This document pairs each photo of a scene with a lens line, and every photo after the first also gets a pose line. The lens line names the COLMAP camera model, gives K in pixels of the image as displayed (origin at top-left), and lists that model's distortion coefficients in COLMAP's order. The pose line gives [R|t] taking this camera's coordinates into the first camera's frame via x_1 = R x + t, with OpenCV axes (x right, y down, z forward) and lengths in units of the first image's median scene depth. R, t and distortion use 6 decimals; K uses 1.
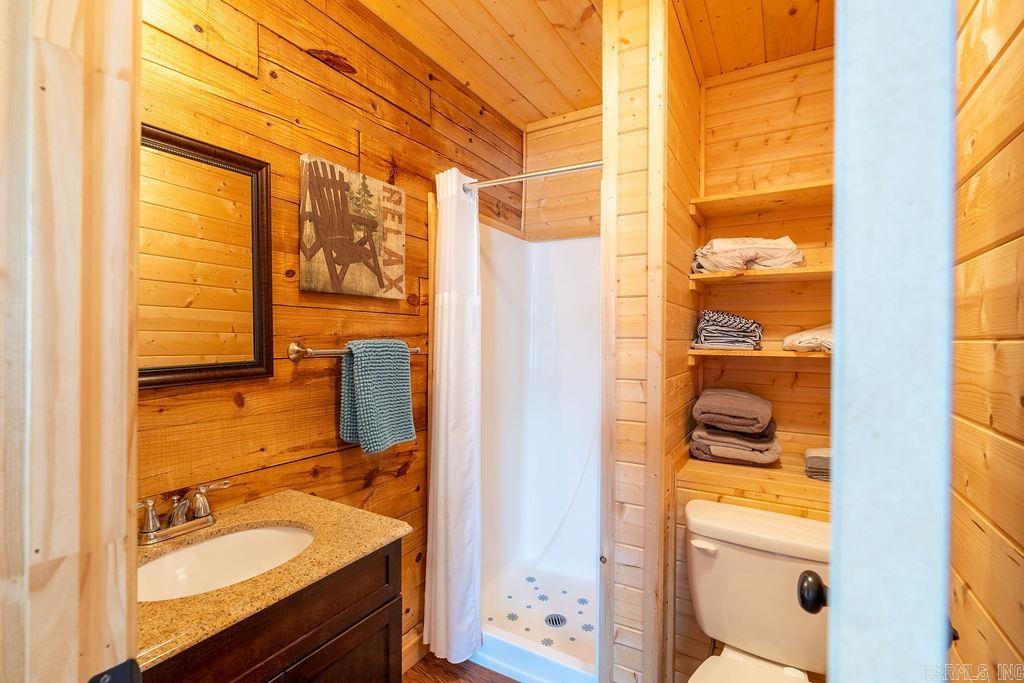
lens RADIAL K [[458.1, 0, 520.0], [0, 458.1, 343.5], [0, 0, 1]] dist [-0.011474, 0.004708]
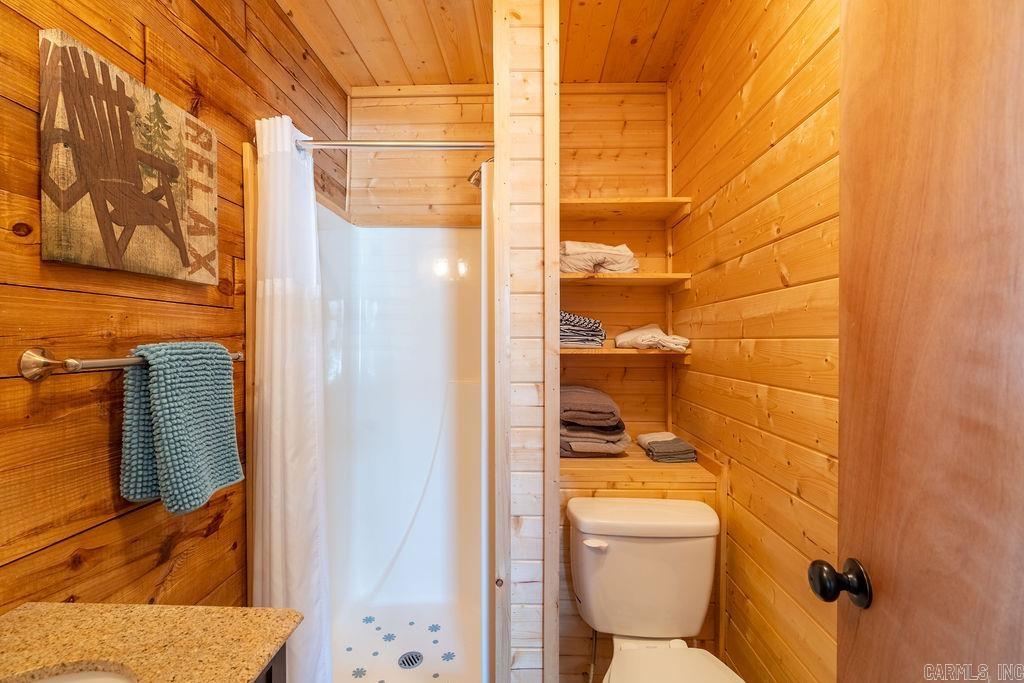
lens RADIAL K [[458.1, 0, 516.2], [0, 458.1, 343.8], [0, 0, 1]] dist [-0.011474, 0.004708]
pose [[0.882110, -0.012233, 0.470885, -0.185139], [0.011242, 0.999925, 0.004918, -0.003853], [-0.470910, 0.000955, 0.882181, 0.163495]]
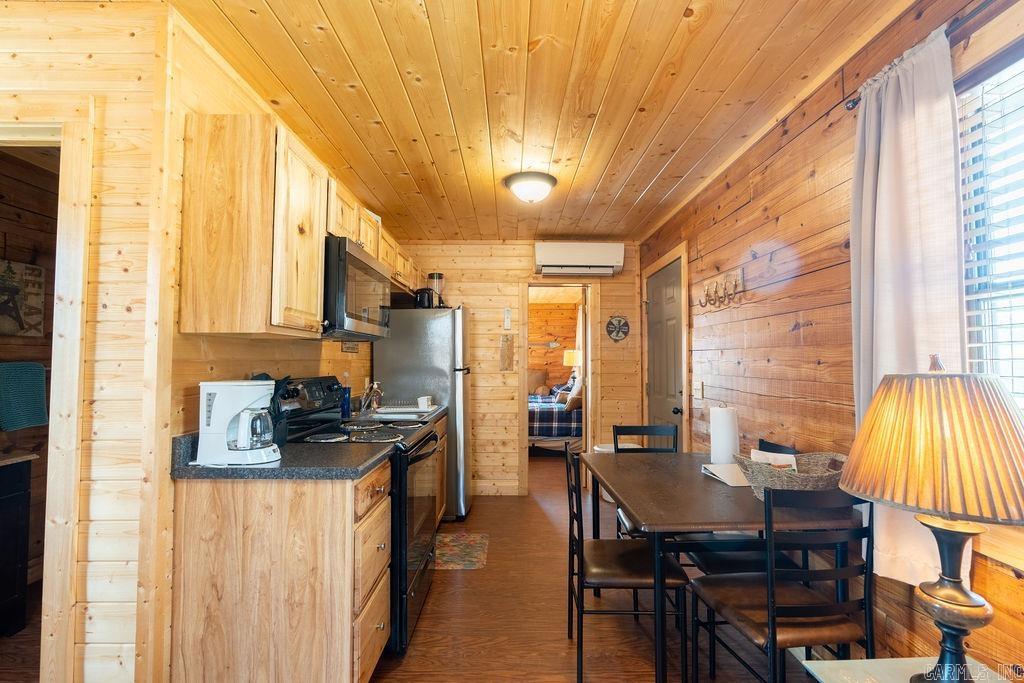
lens RADIAL K [[458.1, 0, 512.6], [0, 458.1, 341.1], [0, 0, 1]] dist [-0.011474, 0.004708]
pose [[0.859999, 0.010965, 0.510179, 0.351073], [0.012270, 0.999036, -0.042155, 0.004704], [-0.510149, 0.042513, 0.859035, -1.205097]]
